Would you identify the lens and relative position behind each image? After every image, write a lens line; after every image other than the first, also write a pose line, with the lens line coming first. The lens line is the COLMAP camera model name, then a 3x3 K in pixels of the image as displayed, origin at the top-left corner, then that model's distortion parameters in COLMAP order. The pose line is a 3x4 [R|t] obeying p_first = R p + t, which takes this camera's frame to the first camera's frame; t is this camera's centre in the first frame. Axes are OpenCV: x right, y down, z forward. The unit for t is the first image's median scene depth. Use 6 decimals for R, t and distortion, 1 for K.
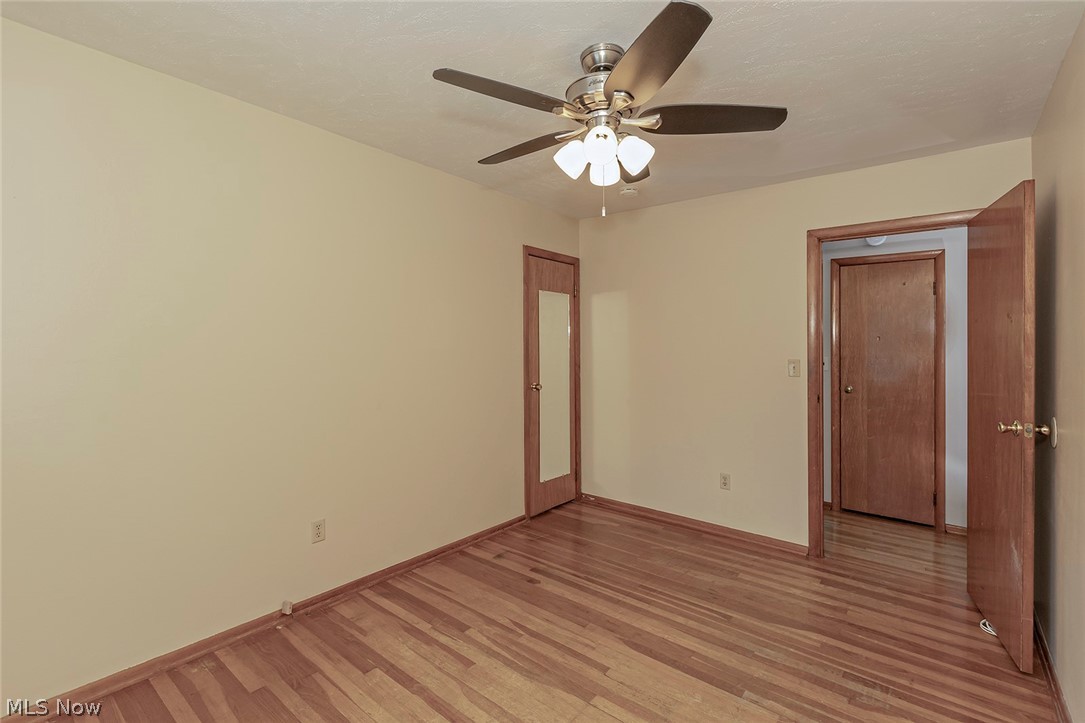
lens RADIAL K [[496.6, 0, 535.0], [0, 496.6, 350.8], [0, 0, 1]] dist [0.001474, -0.000631]
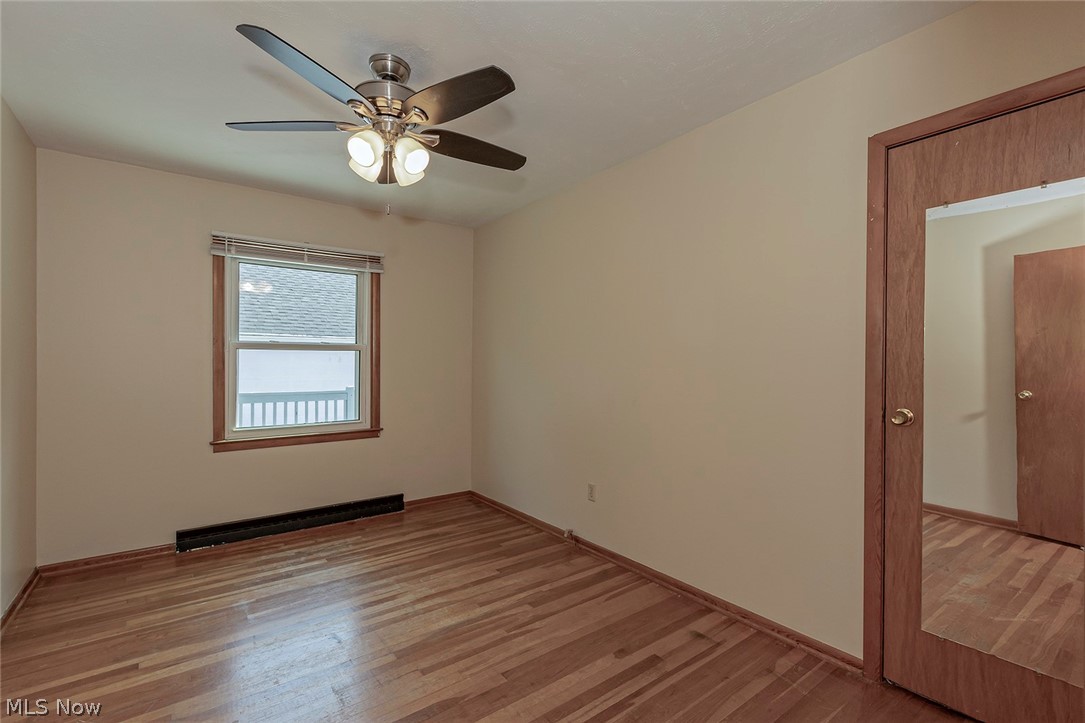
lens RADIAL K [[496.6, 0, 542.1], [0, 496.6, 366.9], [0, 0, 1]] dist [0.001474, -0.000631]
pose [[-0.237143, -0.006976, -0.971450, 0.807865], [-0.021849, 0.999760, -0.001845, 0.050297], [0.971229, 0.020788, -0.237238, 1.149715]]
